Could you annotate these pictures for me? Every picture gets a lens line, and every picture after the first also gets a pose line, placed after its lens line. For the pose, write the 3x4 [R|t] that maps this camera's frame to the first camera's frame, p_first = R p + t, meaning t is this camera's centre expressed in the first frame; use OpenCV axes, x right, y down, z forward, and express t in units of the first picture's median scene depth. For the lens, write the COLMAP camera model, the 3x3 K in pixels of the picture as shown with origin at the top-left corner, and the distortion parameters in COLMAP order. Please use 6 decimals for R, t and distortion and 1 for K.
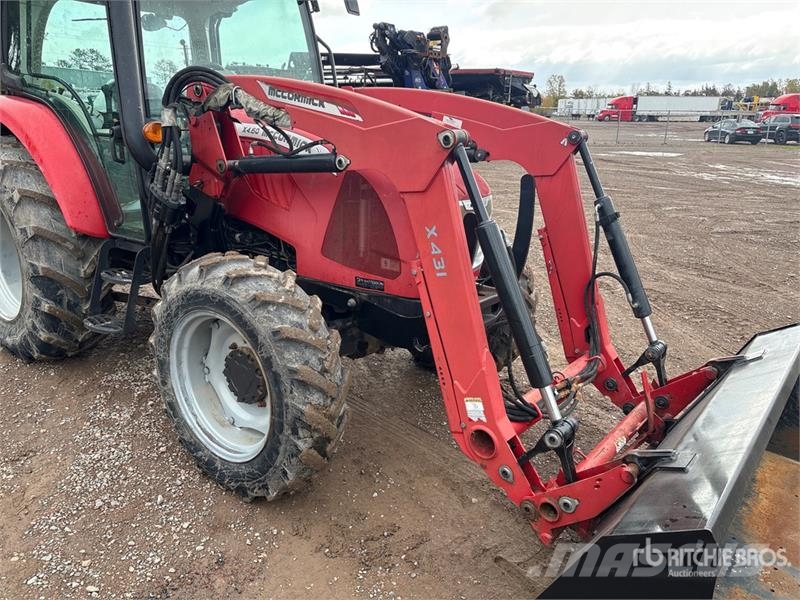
lens RADIAL K [[611.2, 0, 401.4], [0, 611.2, 297.3], [0, 0, 1]] dist [0.050668, -0.048383]
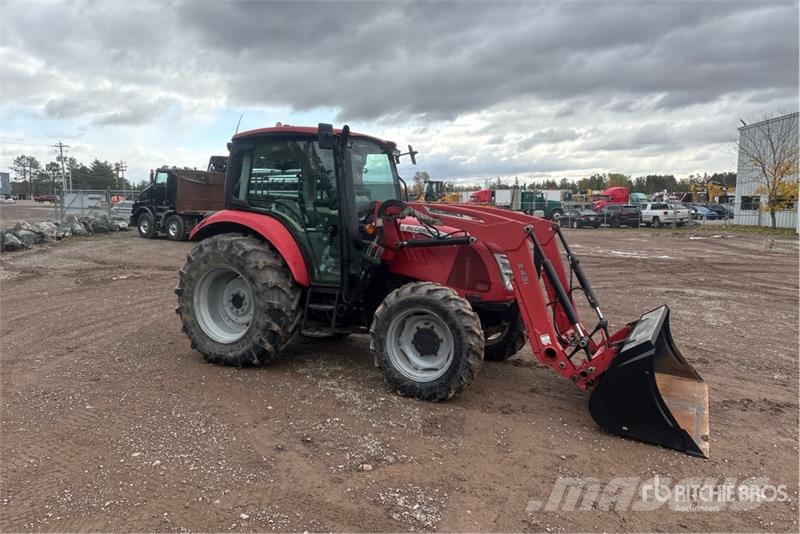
lens RADIAL K [[608.6, 0, 408.8], [0, 608.6, 248.4], [0, 0, 1]] dist [0.073313, -0.077977]
pose [[0.976373, -0.028730, 0.214172, -0.688813], [0.074636, 0.974962, -0.209470, 0.228674], [-0.202792, 0.220506, 0.954072, -0.944177]]
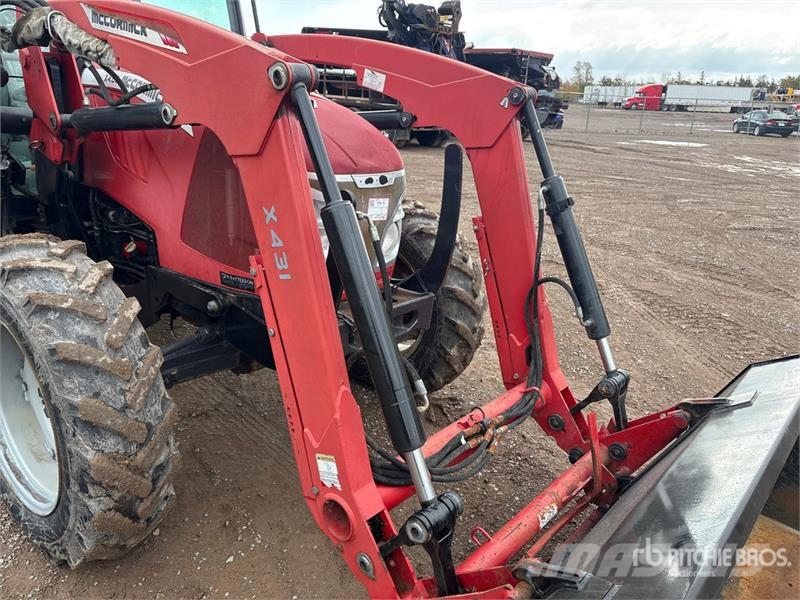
lens RADIAL K [[612.3, 0, 400.0], [0, 612.3, 300.0], [0, 0, 1]] dist [0.056009, -0.060639]
pose [[0.998944, 0.035419, -0.029270, 0.168292], [-0.034605, 0.999012, 0.027868, -0.027283], [0.030228, -0.026826, 0.999183, 0.235512]]
